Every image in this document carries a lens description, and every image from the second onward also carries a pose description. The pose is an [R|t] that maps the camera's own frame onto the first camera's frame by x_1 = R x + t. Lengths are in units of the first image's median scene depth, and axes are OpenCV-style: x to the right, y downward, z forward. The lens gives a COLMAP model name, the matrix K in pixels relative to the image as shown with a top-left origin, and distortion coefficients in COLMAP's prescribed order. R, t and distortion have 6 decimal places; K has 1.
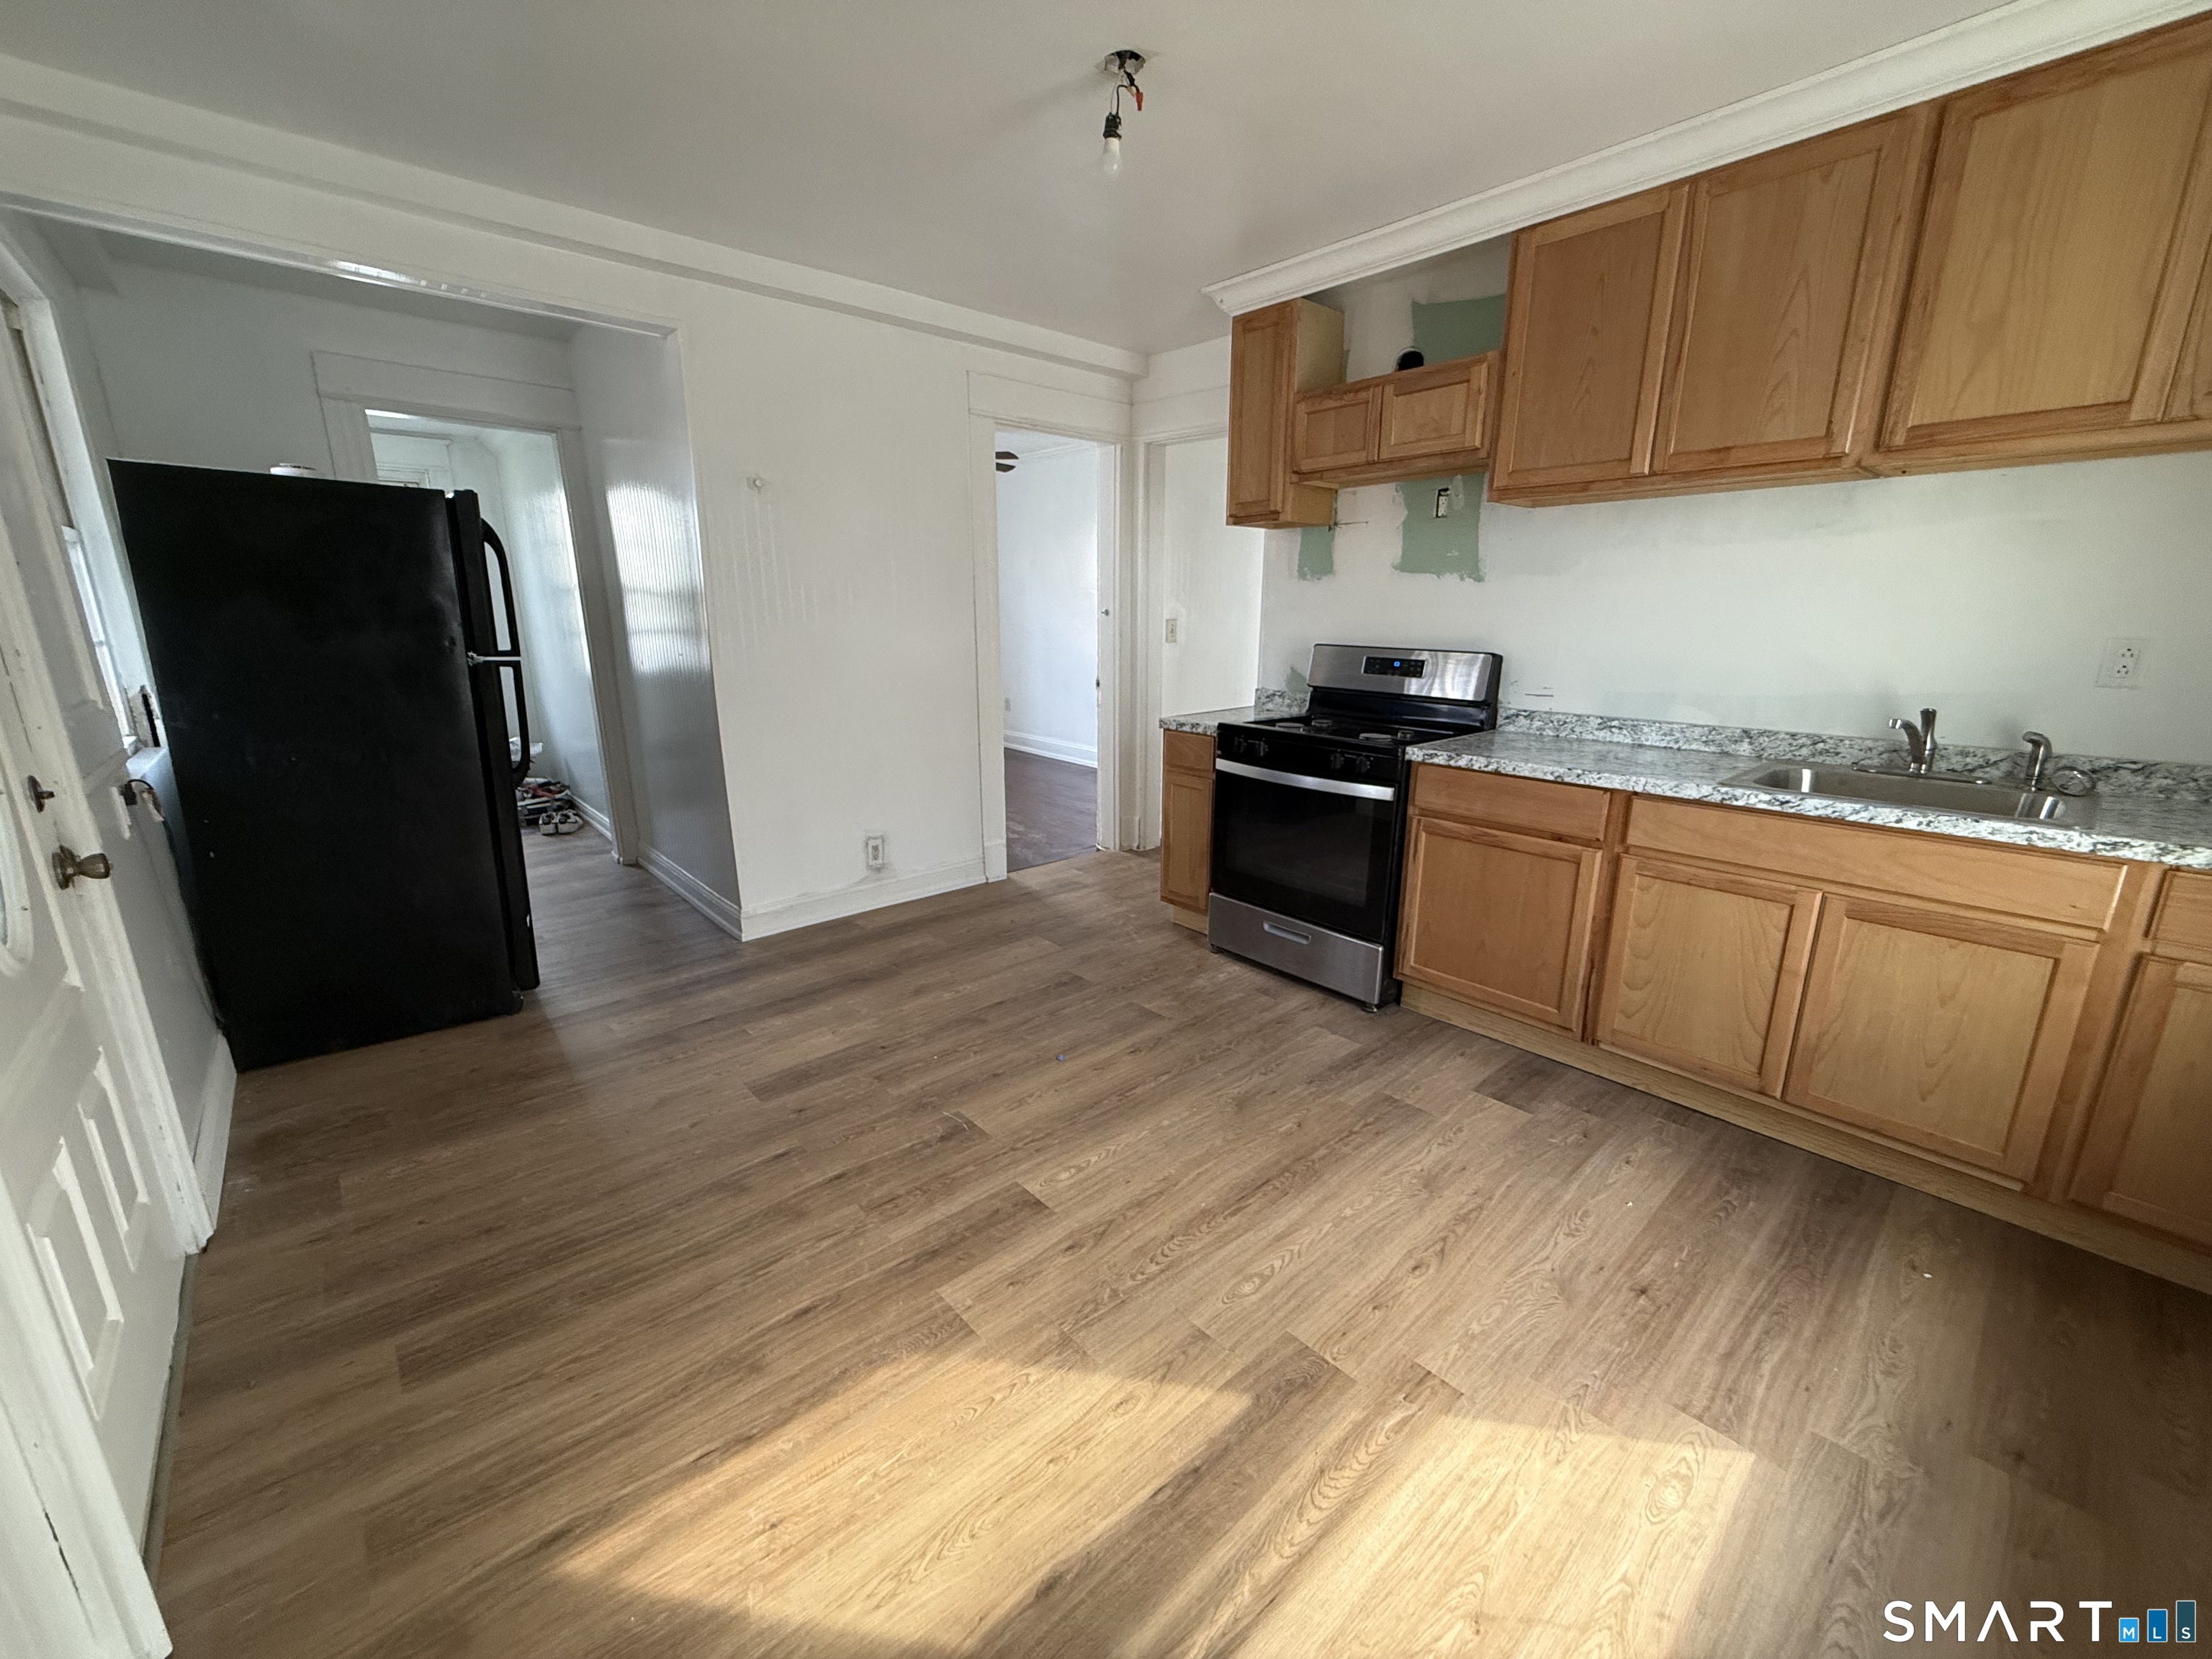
lens RADIAL K [[881.9, 0, 1110.9], [0, 881.9, 824.4], [0, 0, 1]] dist [-0.000886, -0.000050]
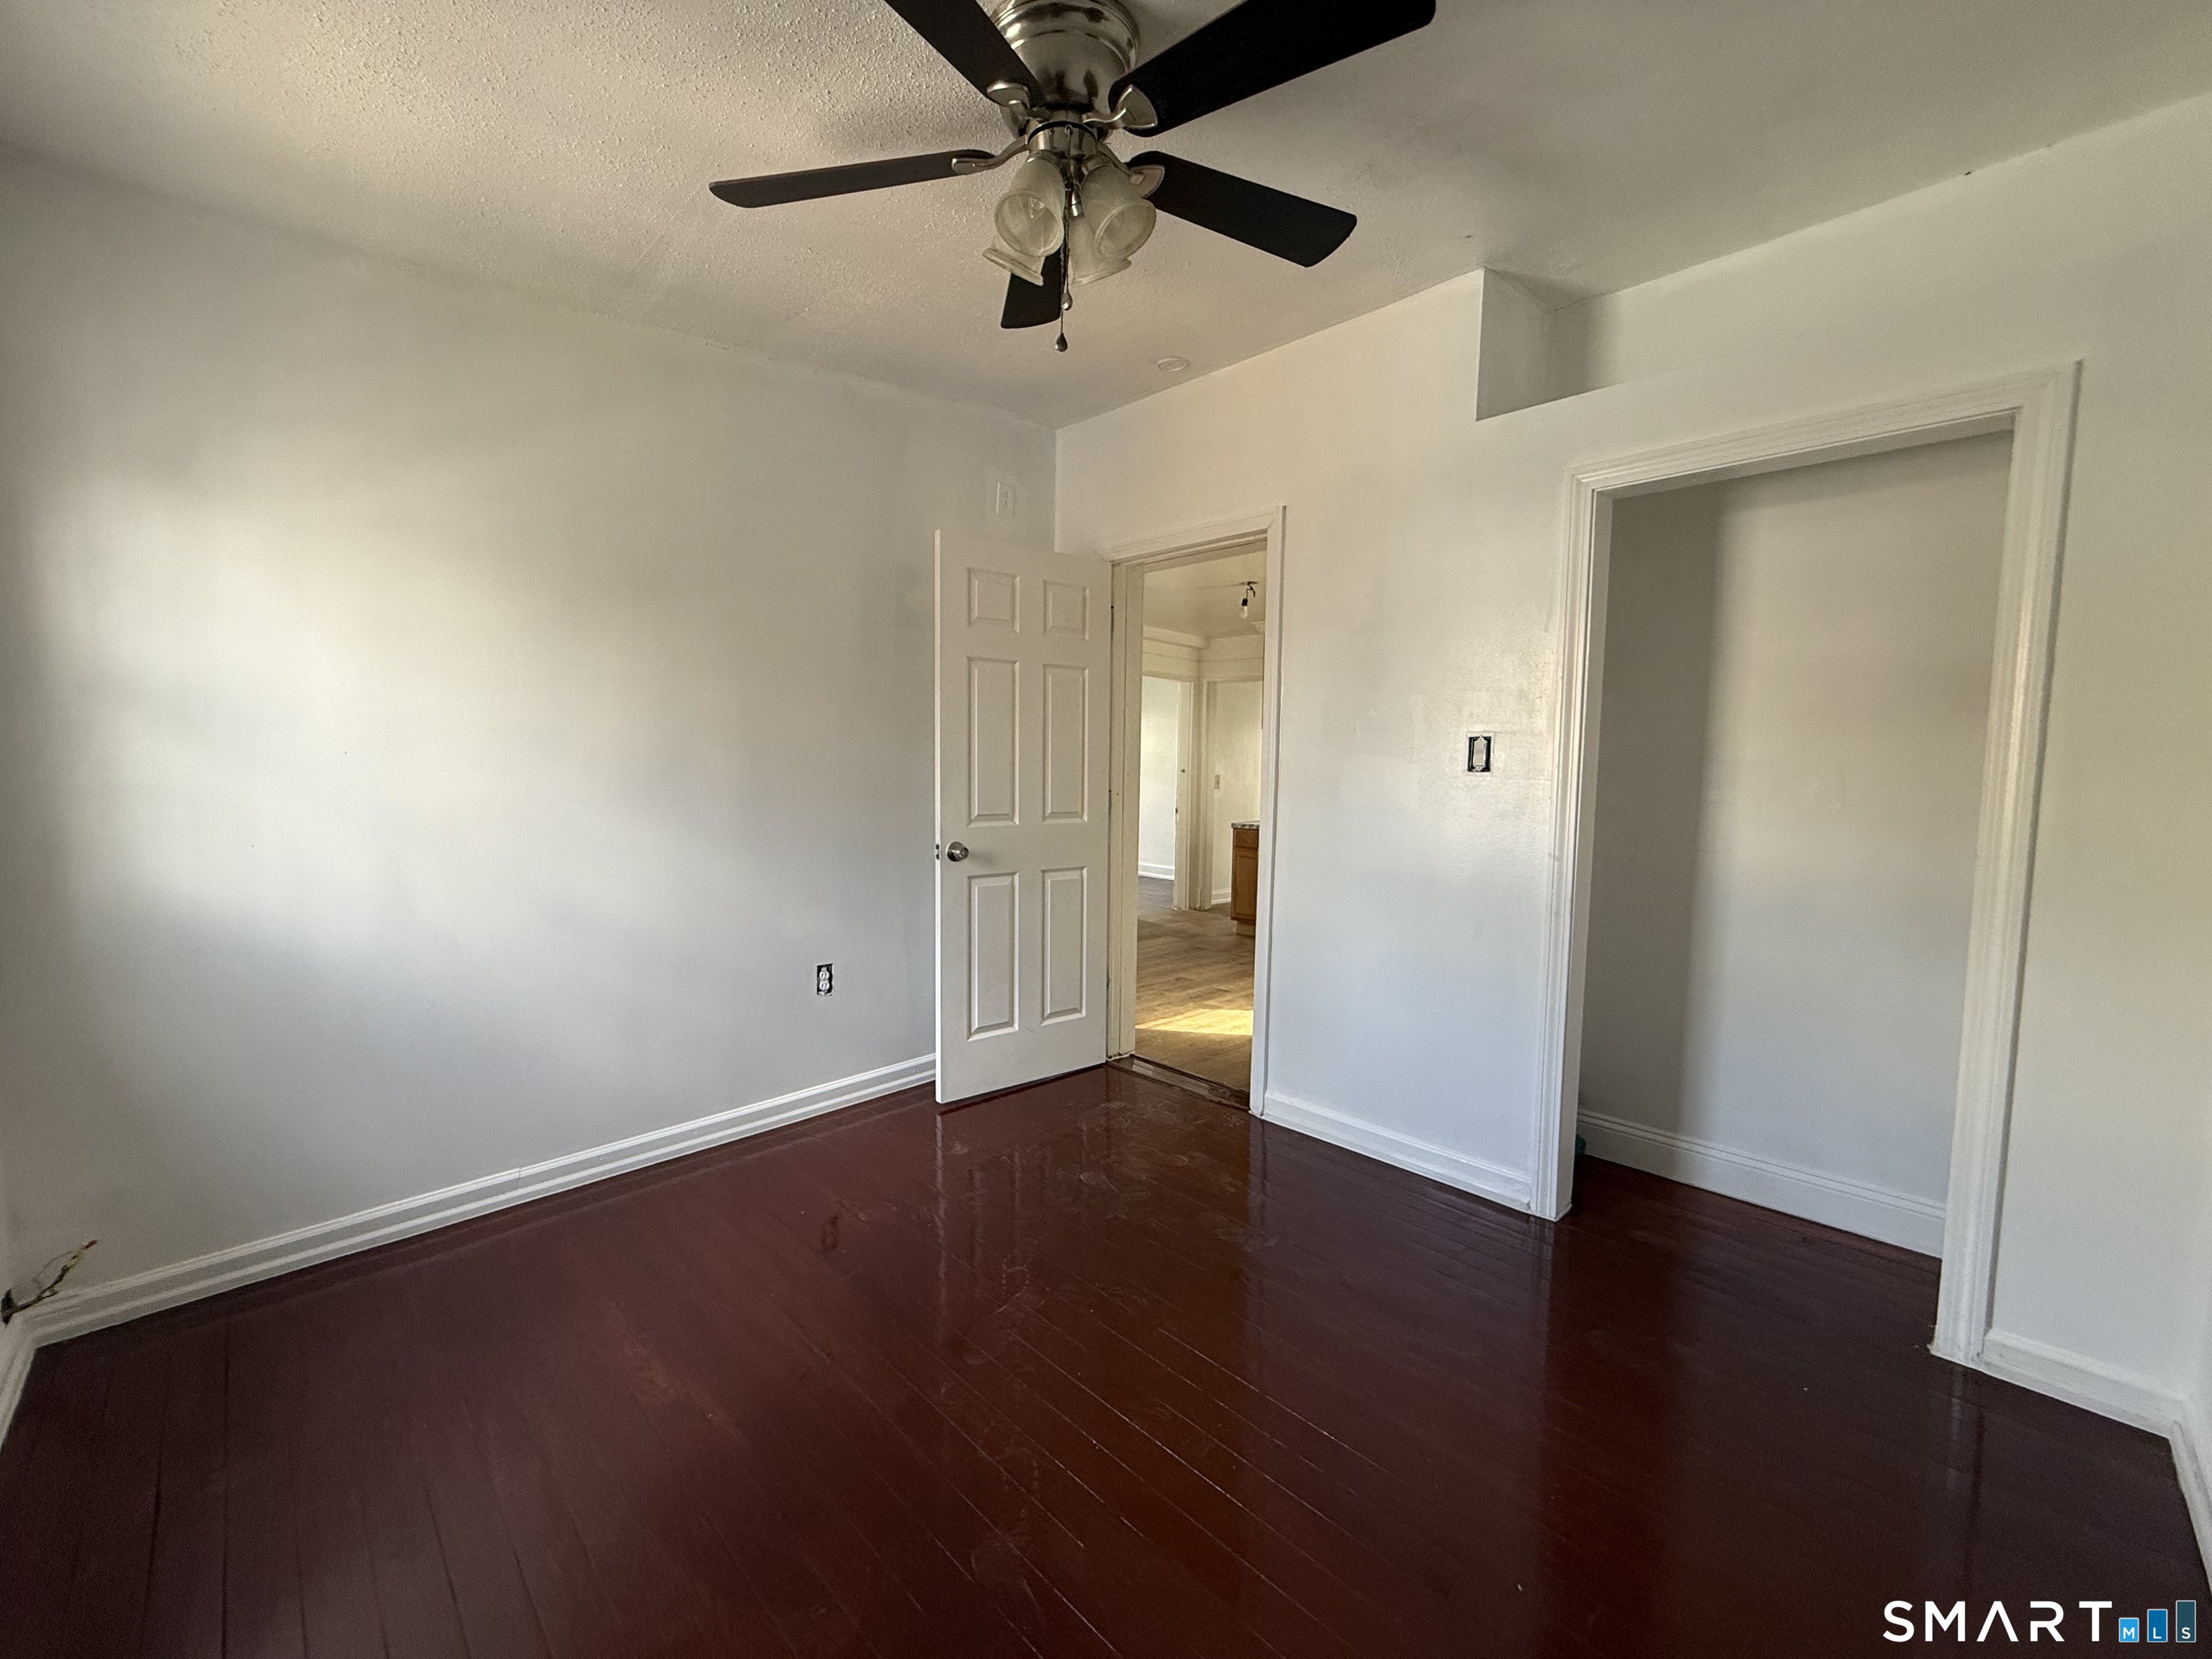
lens RADIAL K [[881.9, 0, 1105.6], [0, 881.9, 827.5], [0, 0, 1]] dist [-0.000886, -0.000050]
pose [[0.998374, 0.009832, 0.056147, -0.346731], [0.000390, 0.983810, -0.179215, 0.252270], [-0.057000, 0.178945, 0.982207, -0.948634]]
